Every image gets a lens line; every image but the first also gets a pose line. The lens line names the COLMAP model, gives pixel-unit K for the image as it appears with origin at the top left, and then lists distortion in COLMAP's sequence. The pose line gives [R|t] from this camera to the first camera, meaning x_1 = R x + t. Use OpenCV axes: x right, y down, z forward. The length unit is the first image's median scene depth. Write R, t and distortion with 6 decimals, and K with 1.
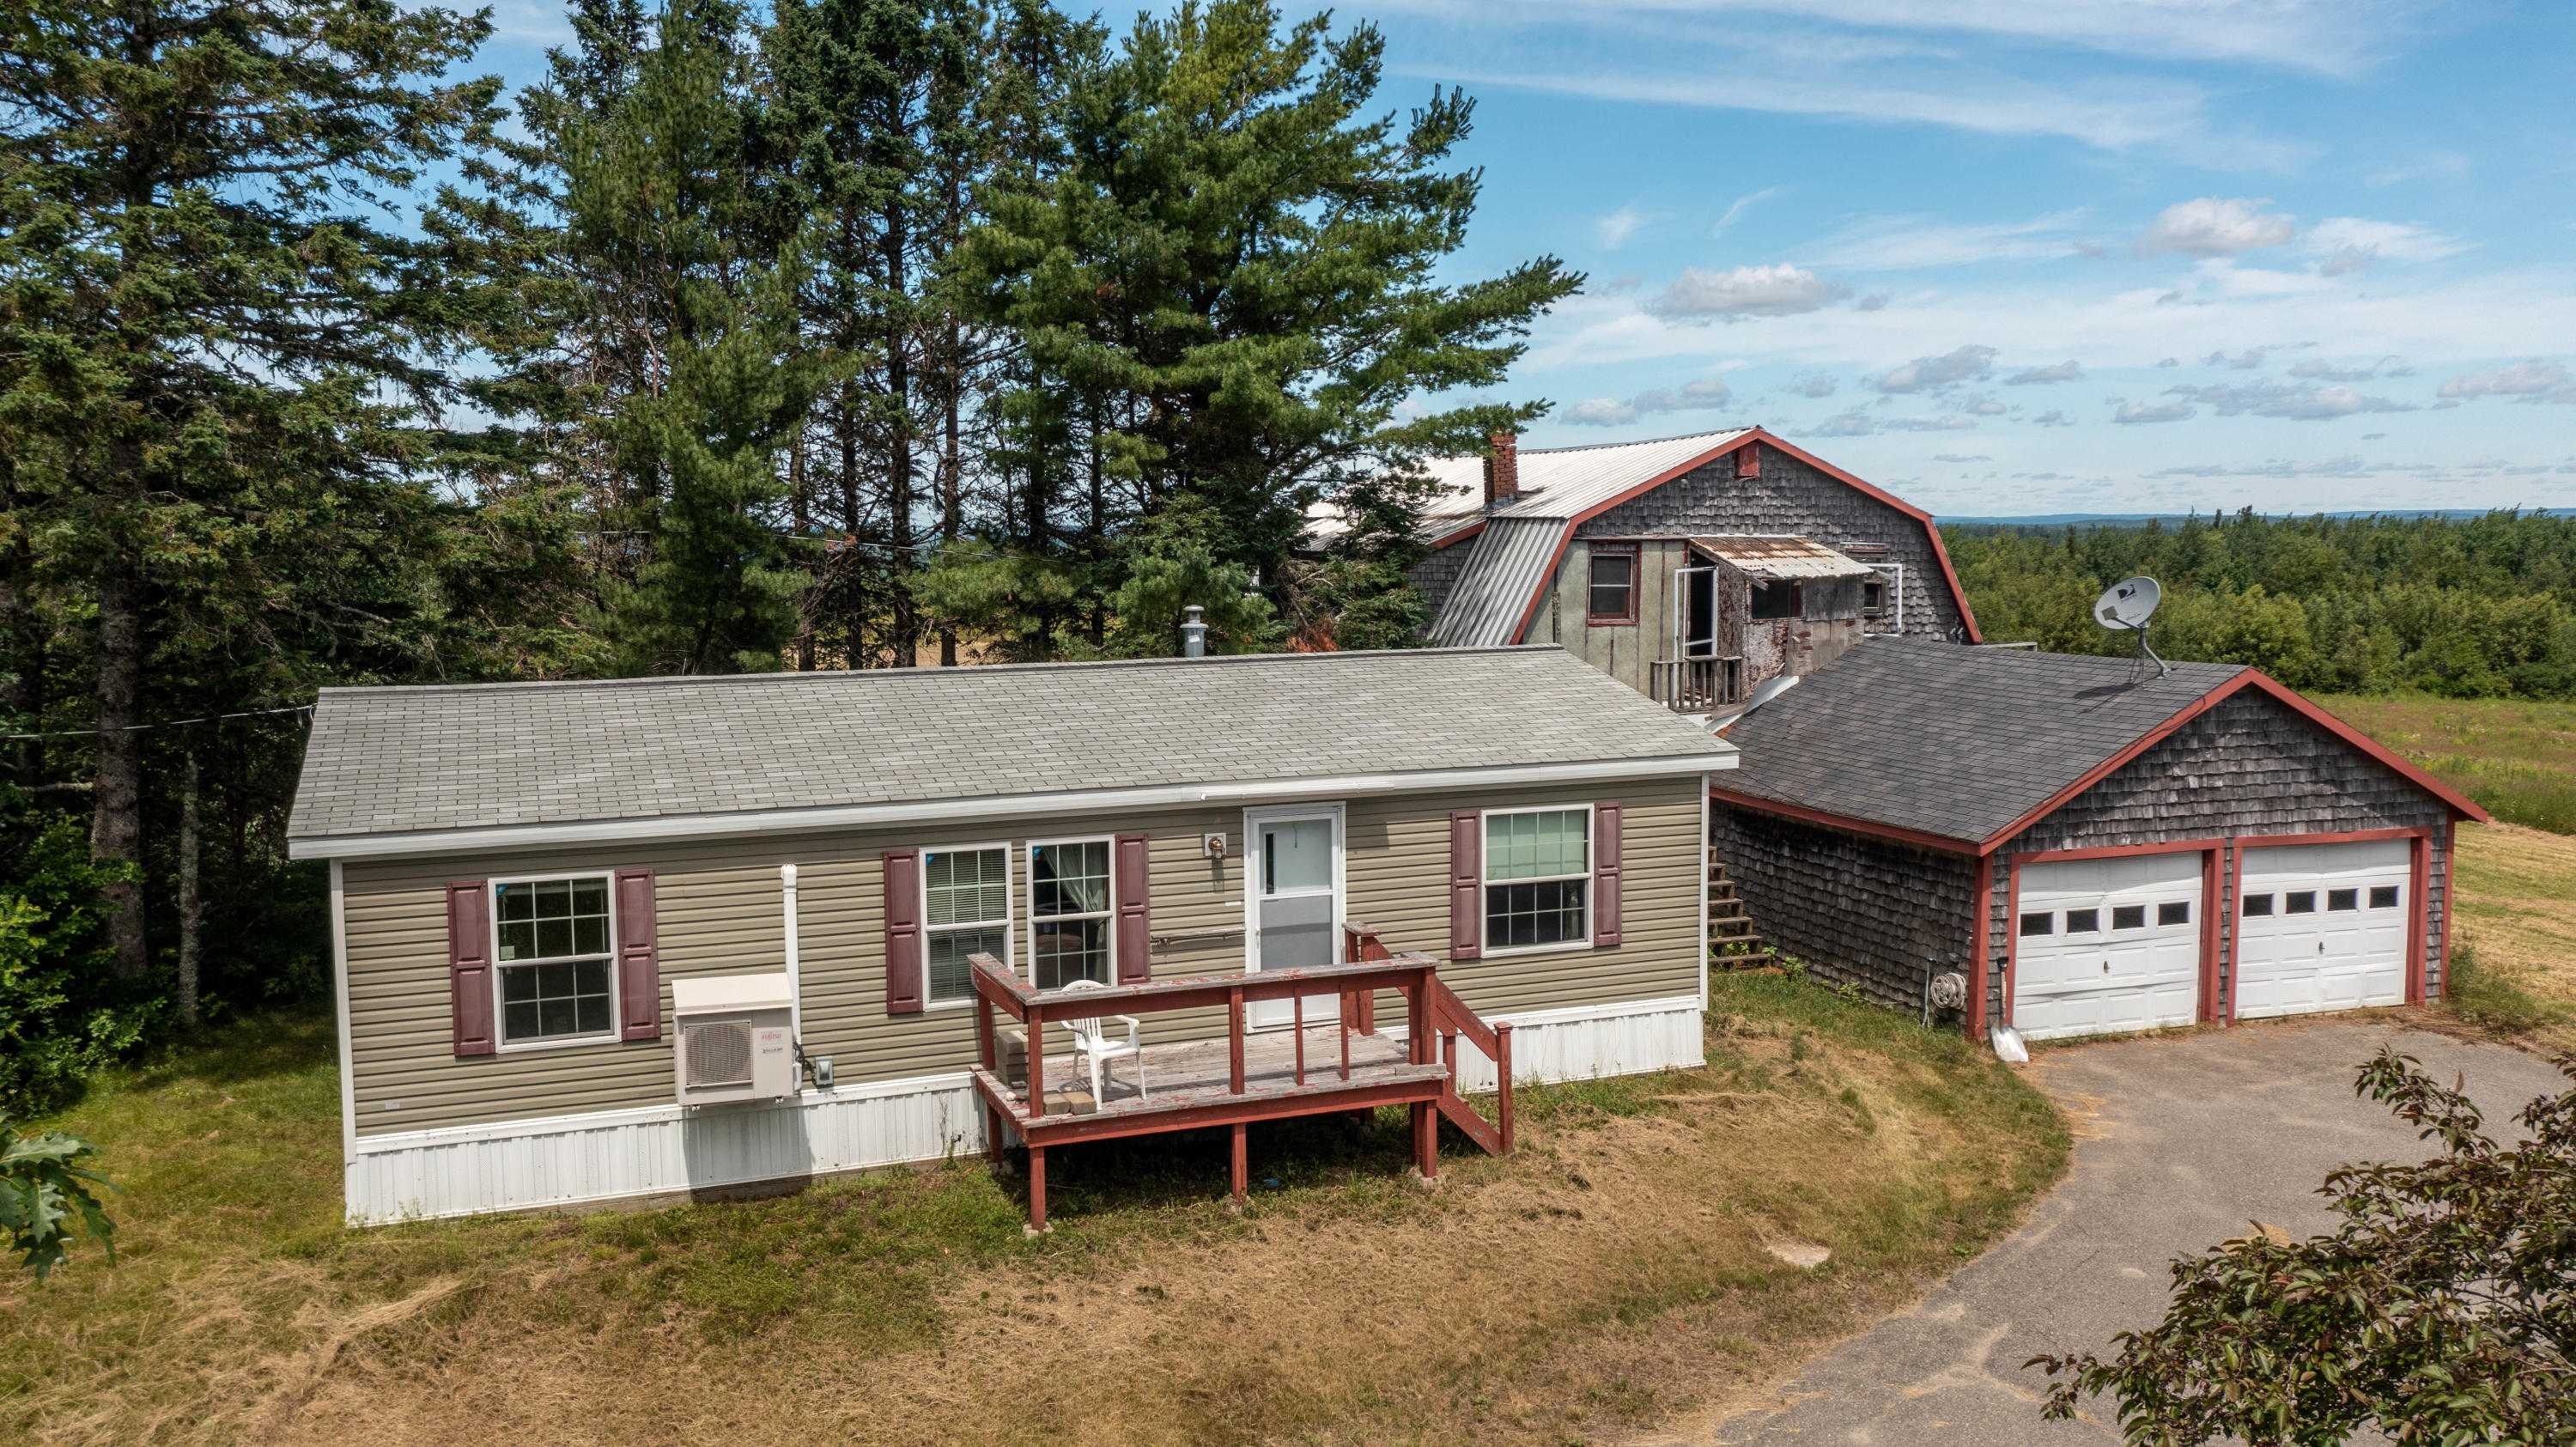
lens RADIAL K [[1981.6, 0, 1285.3], [0, 1981.6, 725.6], [0, 0, 1]] dist [-0.001500, 0.001818]
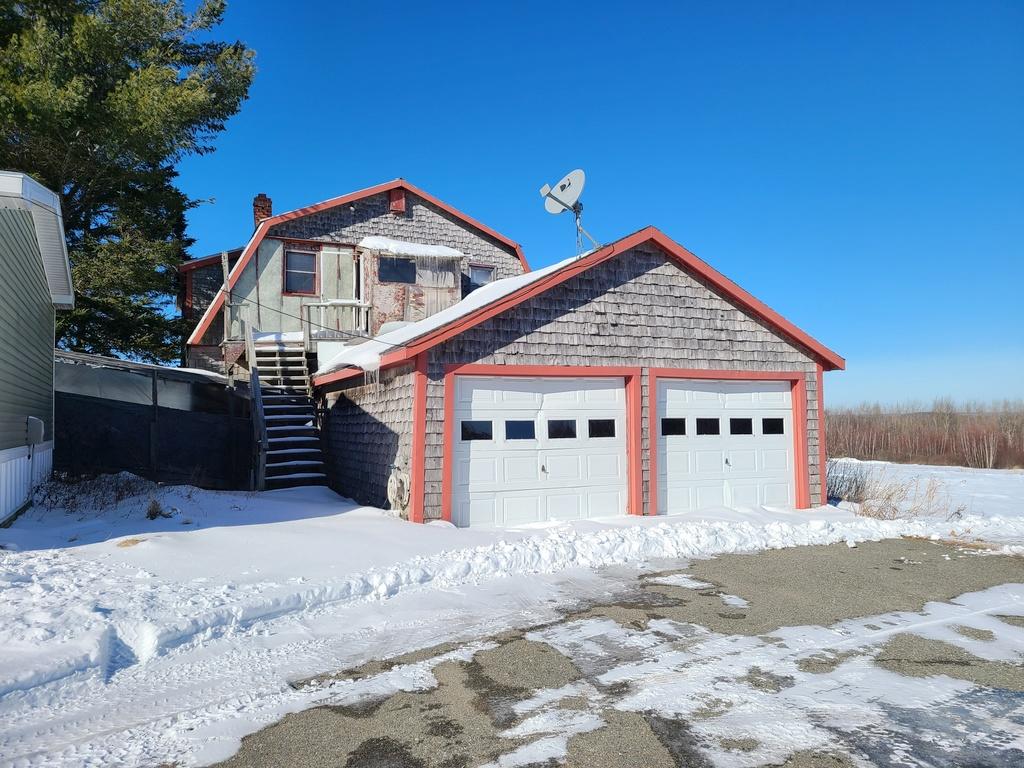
lens RADIAL K [[781.0, 0, 515.9], [0, 781.0, 384.0], [0, 0, 1]] dist [0.001172, 0.000068]
pose [[0.993752, -0.009668, 0.111191, 0.335413], [0.024586, 0.990732, -0.133590, 0.128751], [-0.108869, 0.135489, 0.984779, 0.518576]]
